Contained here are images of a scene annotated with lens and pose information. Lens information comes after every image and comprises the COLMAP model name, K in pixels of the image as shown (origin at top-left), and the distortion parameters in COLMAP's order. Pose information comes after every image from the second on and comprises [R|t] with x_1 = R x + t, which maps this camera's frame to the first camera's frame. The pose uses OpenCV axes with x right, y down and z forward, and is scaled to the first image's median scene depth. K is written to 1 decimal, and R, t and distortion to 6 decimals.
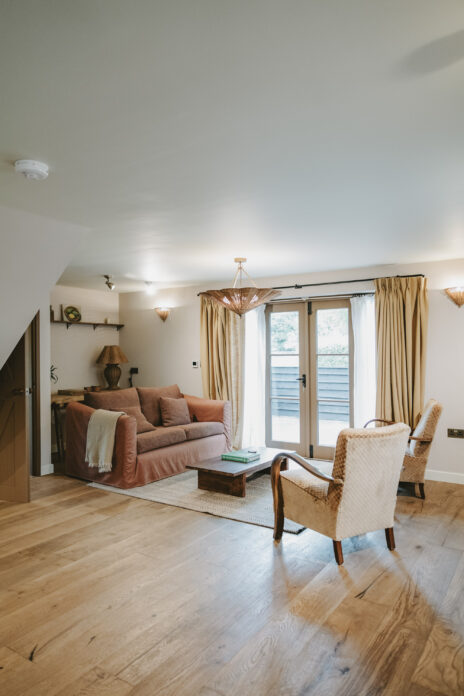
lens RADIAL K [[488.9, 0, 232.4], [0, 488.9, 348.6], [0, 0, 1]] dist [-0.004479, -0.003079]
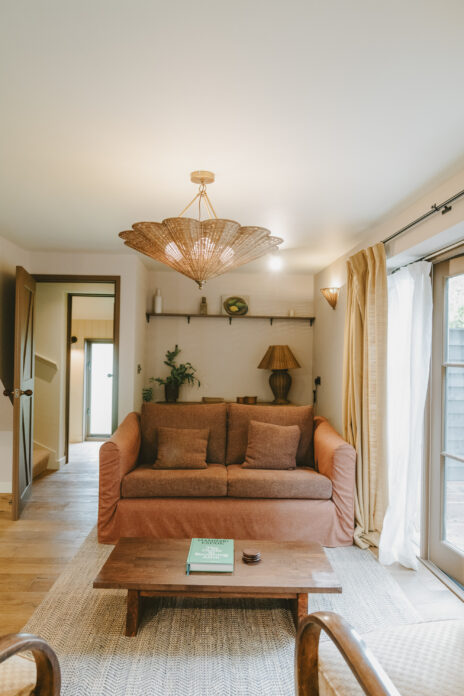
lens RADIAL K [[488.9, 0, 231.1], [0, 488.9, 347.6], [0, 0, 1]] dist [-0.004479, -0.003079]
pose [[0.589307, 0.006927, -0.807880, 0.327710], [-0.016643, 0.999855, -0.003567, 0.001589], [0.807738, 0.015547, 0.589337, 0.513724]]
